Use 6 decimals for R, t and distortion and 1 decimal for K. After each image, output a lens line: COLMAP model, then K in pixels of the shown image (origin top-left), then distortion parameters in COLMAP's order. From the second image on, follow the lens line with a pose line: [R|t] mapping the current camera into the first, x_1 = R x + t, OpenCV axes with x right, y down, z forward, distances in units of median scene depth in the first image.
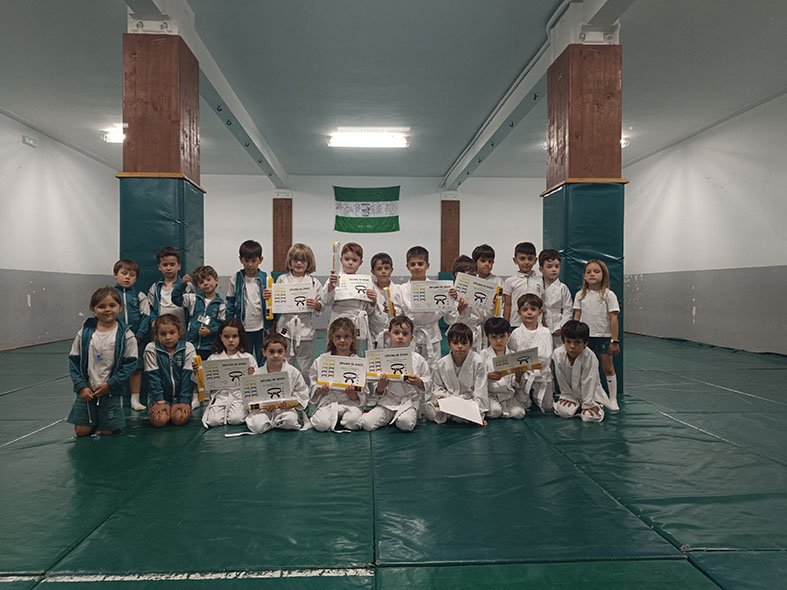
lens RADIAL K [[619.7, 0, 393.5], [0, 619.7, 295.0], [0, 0, 1]] dist [0.002350, -0.004139]
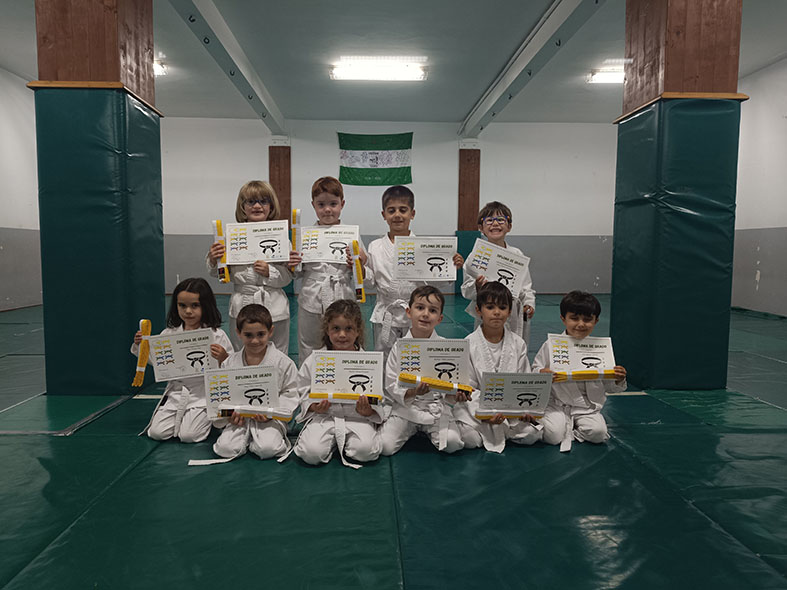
lens RADIAL K [[619.7, 0, 393.5], [0, 619.7, 295.0], [0, 0, 1]] dist [0.002350, -0.004139]
pose [[0.999959, 0.003670, -0.008231, -0.012600], [-0.003151, 0.998055, 0.062262, 0.000503], [0.008444, -0.062233, 0.998026, 0.149550]]
